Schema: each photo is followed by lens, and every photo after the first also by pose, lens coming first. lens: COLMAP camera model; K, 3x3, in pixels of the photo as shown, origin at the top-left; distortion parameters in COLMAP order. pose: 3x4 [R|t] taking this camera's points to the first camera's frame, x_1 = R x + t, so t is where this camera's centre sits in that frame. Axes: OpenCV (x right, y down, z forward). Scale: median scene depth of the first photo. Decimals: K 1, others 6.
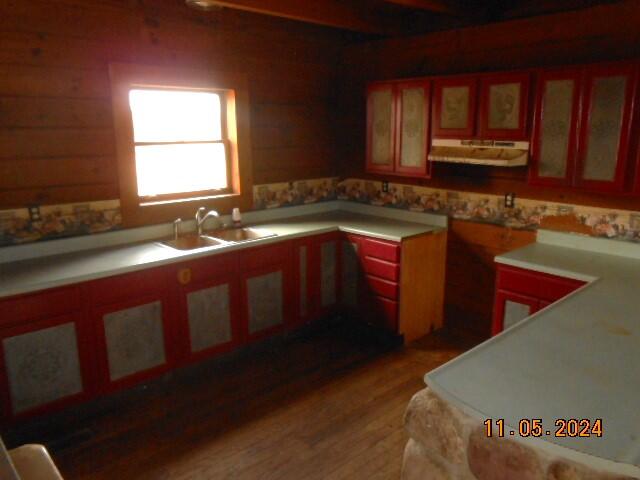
lens RADIAL K [[494.4, 0, 320.0], [0, 494.4, 240.0], [0, 0, 1]] dist [-0.032110, 0.011356]
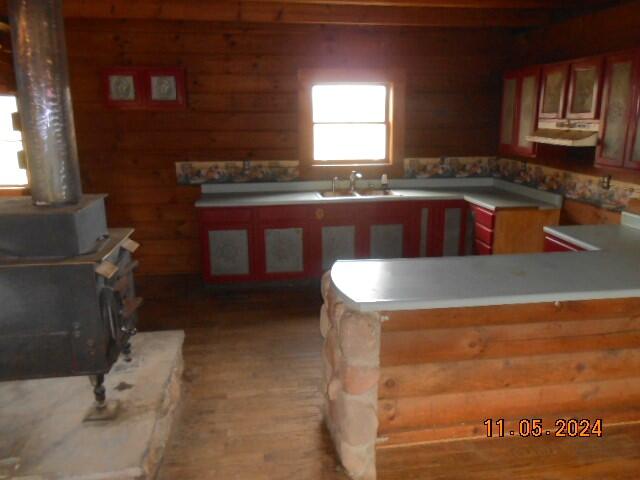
lens RADIAL K [[494.4, 0, 320.0], [0, 494.4, 240.0], [0, 0, 1]] dist [-0.032110, 0.011356]
pose [[0.814004, 0.139135, -0.563949, 0.473859], [-0.124263, 0.990123, 0.064918, 0.045744], [0.567412, 0.017234, 0.823254, -0.172581]]
